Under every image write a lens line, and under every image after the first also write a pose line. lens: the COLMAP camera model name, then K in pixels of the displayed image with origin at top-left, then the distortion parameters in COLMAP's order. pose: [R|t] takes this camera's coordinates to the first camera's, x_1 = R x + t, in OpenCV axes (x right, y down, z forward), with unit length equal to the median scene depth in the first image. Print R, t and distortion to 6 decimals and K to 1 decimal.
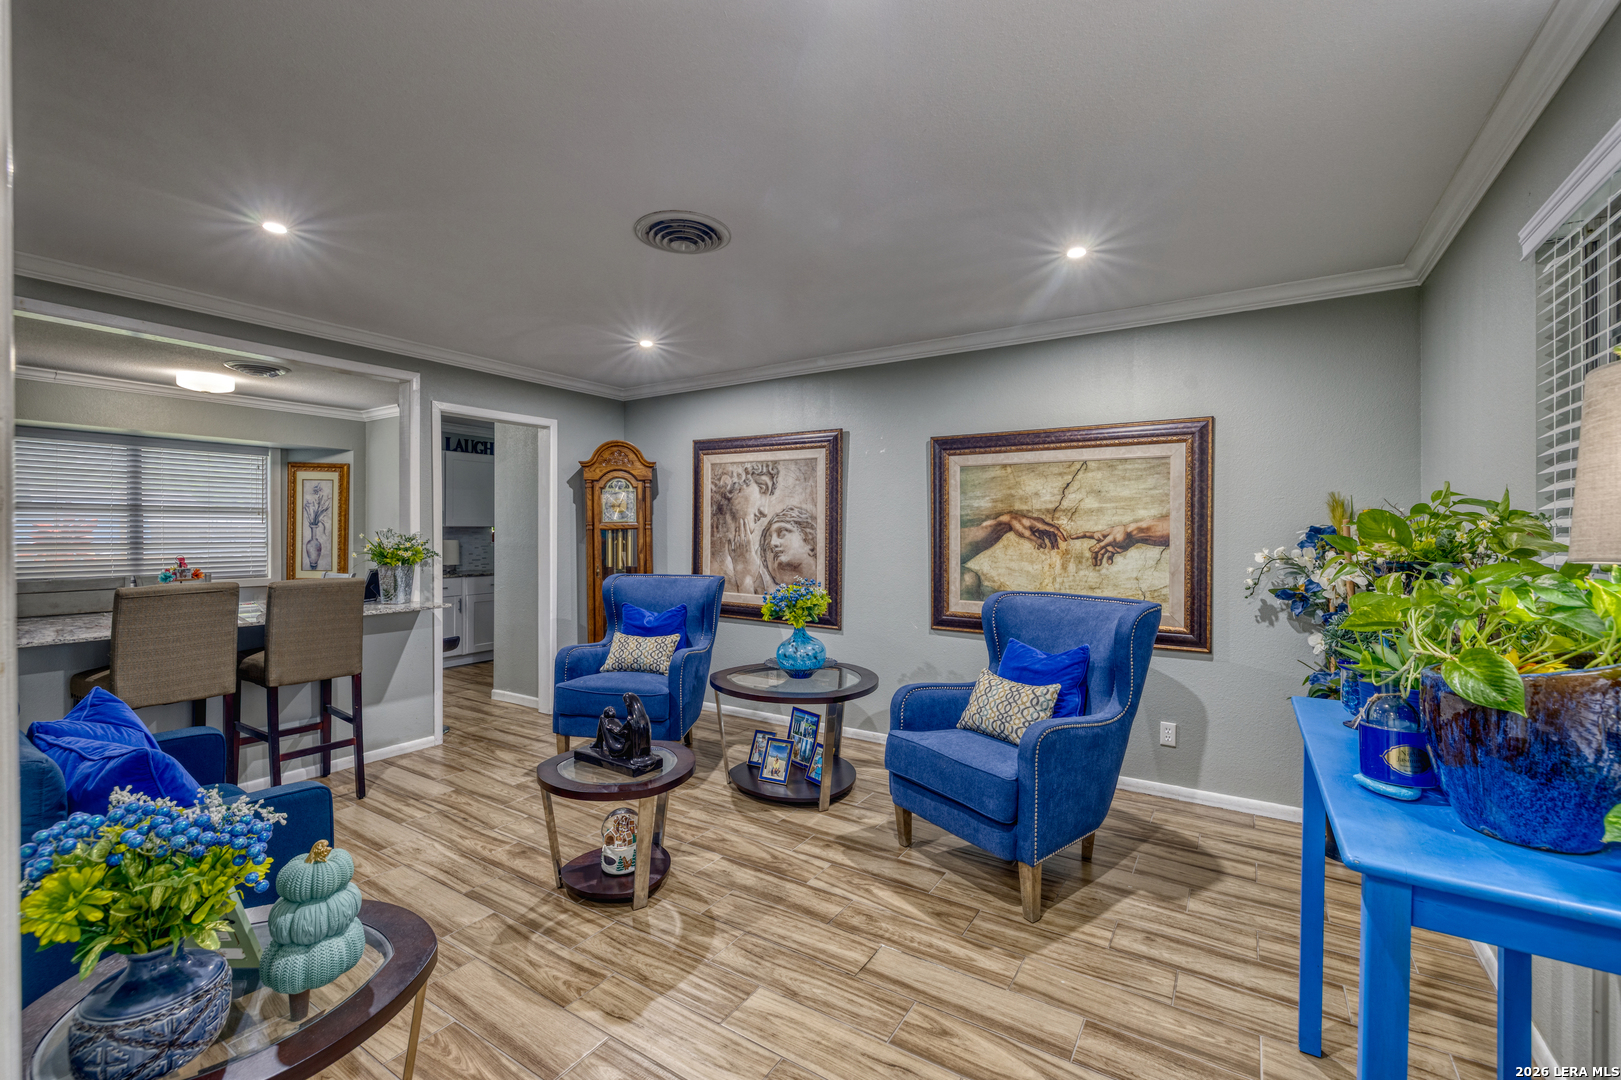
lens RADIAL K [[687.5, 0, 811.3], [0, 687.5, 535.1], [0, 0, 1]] dist [0.007929, -0.000011]
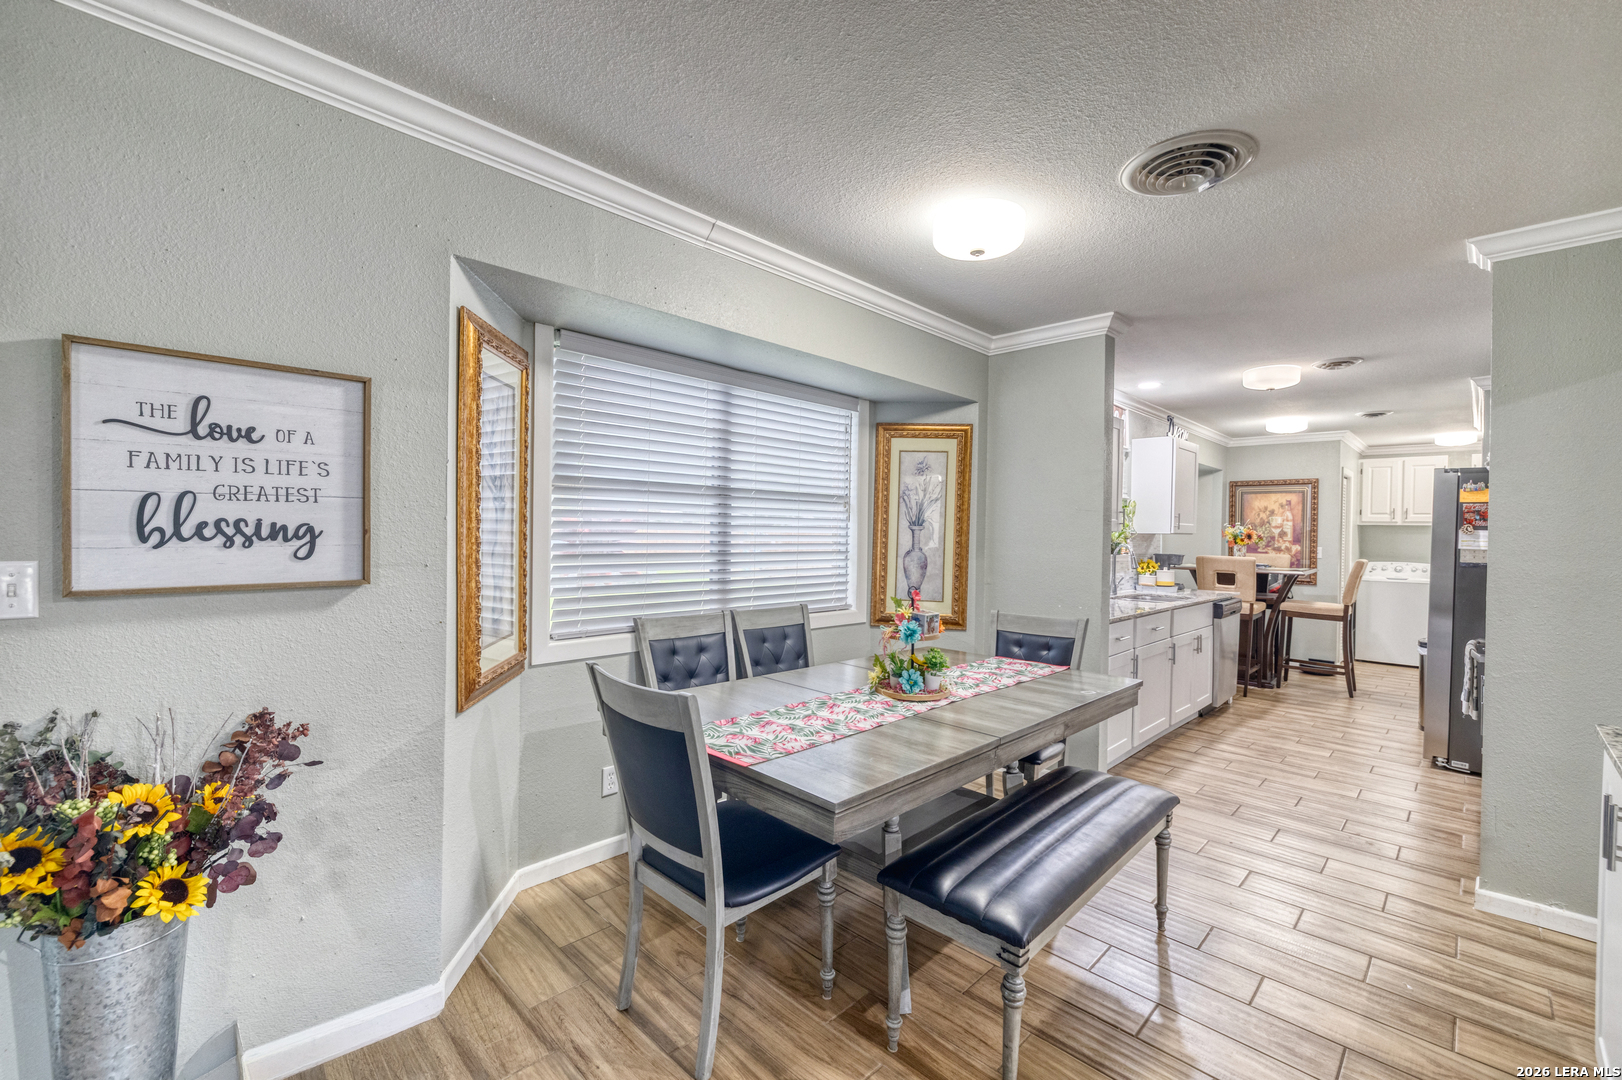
lens RADIAL K [[676.4, 0, 817.8], [0, 676.4, 534.9], [0, 0, 1]] dist [-0.000645, 0.000041]
pose [[0.981598, 0.018799, -0.190031, -0.924575], [-0.019446, 0.999810, -0.001542, -0.005053], [0.189966, 0.005209, 0.981777, 0.531607]]
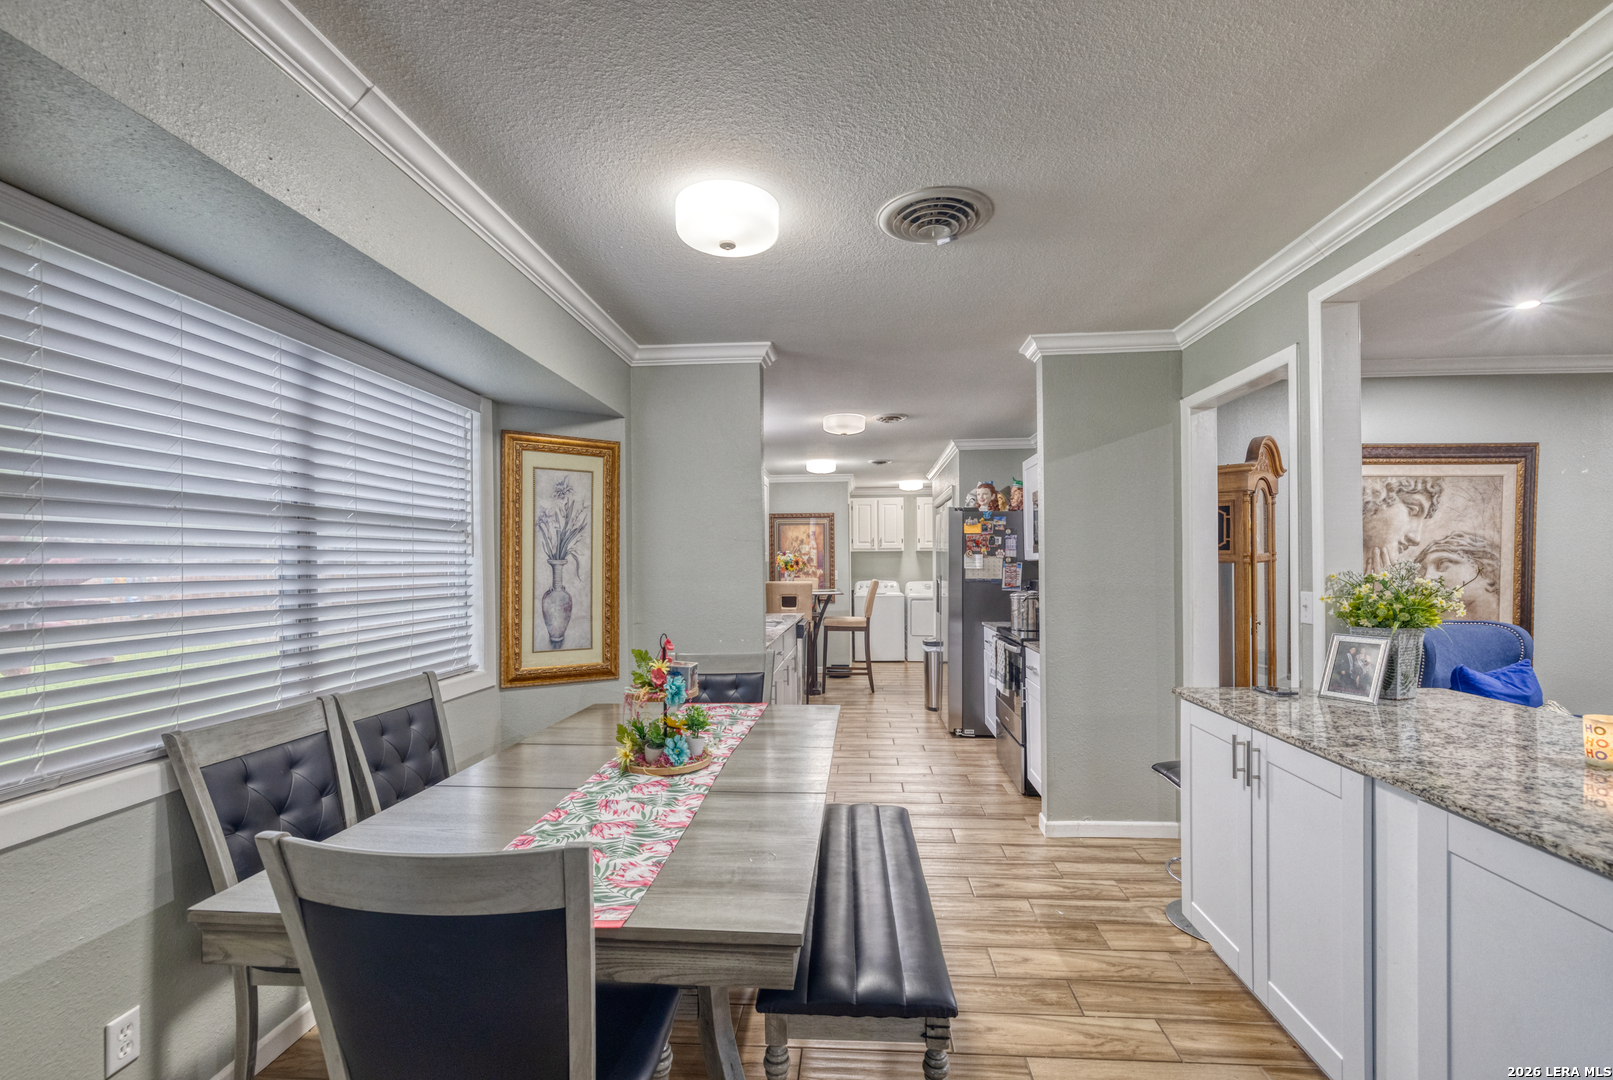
lens RADIAL K [[703.3, 0, 807.3], [0, 703.3, 564.0], [0, 0, 1]] dist [-0.000942, -0.000035]
pose [[0.871980, -0.007464, 0.489485, -1.084504], [0.012206, 0.999904, -0.006497, -0.007622], [-0.489390, 0.011640, 0.871987, 0.623357]]
